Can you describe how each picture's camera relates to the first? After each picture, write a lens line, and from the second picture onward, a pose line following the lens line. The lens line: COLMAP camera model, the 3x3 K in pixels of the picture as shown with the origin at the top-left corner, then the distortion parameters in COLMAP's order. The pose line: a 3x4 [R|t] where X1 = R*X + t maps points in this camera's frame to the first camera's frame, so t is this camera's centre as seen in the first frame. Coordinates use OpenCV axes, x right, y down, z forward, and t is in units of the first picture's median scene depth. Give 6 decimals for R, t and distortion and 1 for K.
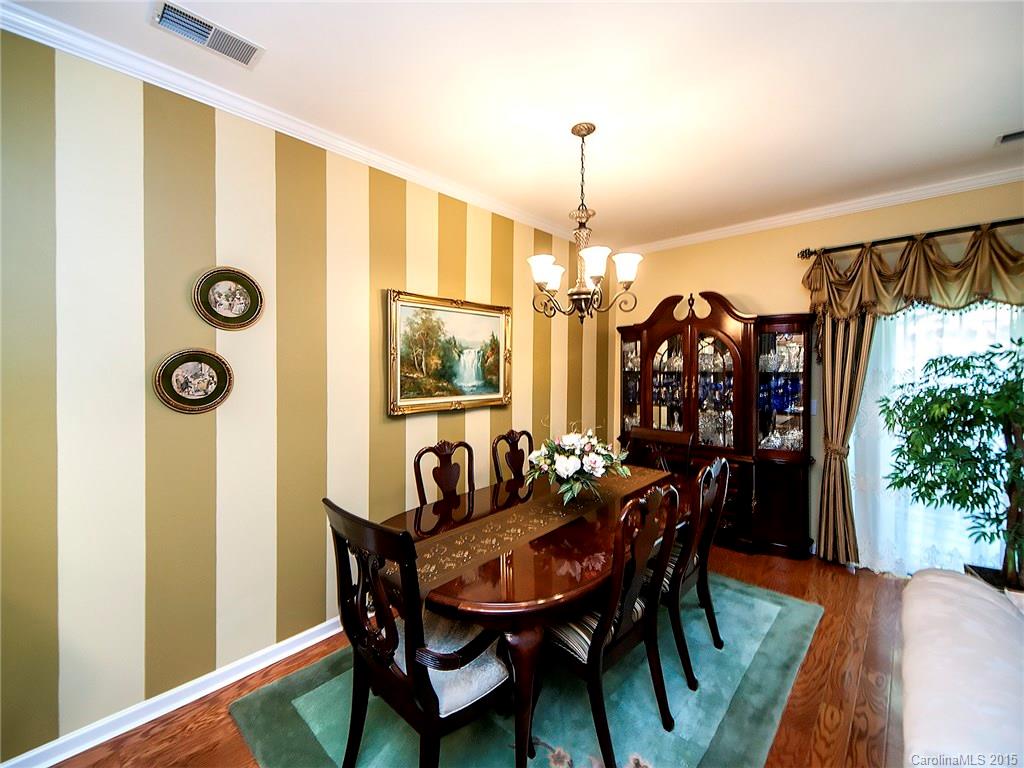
lens RADIAL K [[430.8, 0, 507.4], [0, 430.8, 375.3], [0, 0, 1]] dist [0.015341, -0.006685]
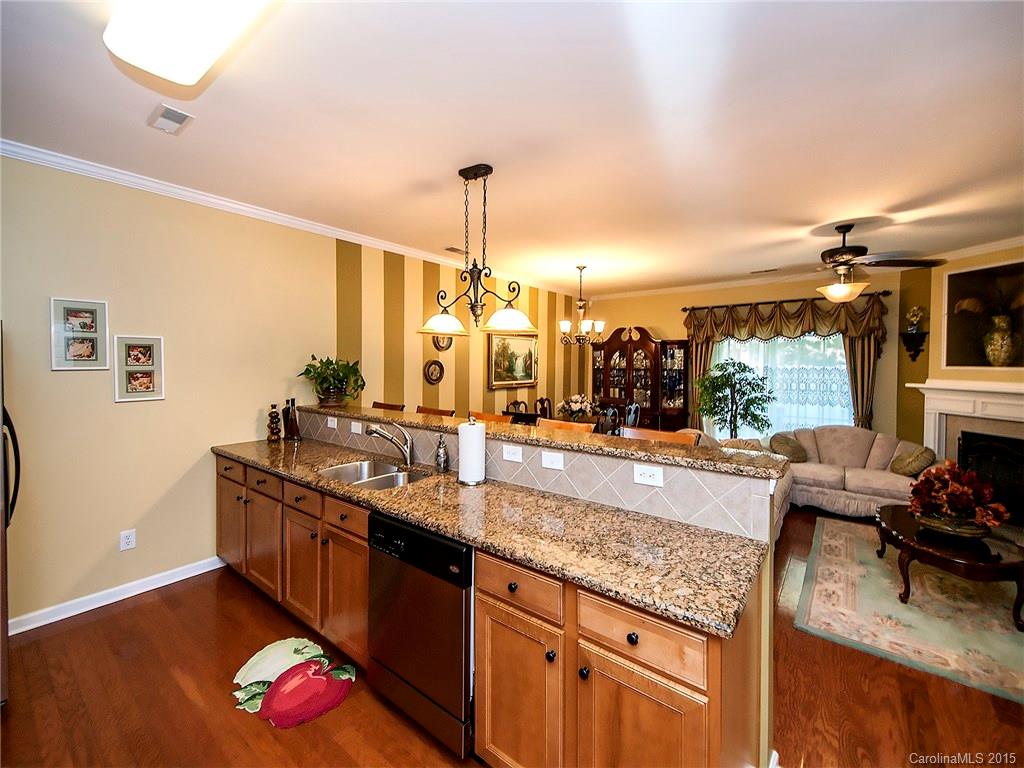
lens RADIAL K [[430.8, 0, 514.6], [0, 430.8, 373.1], [0, 0, 1]] dist [0.015341, -0.006685]
pose [[0.995001, 0.001131, 0.099863, -0.307063], [-0.001645, 0.999986, 0.005056, 0.002968], [-0.099856, -0.005195, 0.994988, -0.958314]]
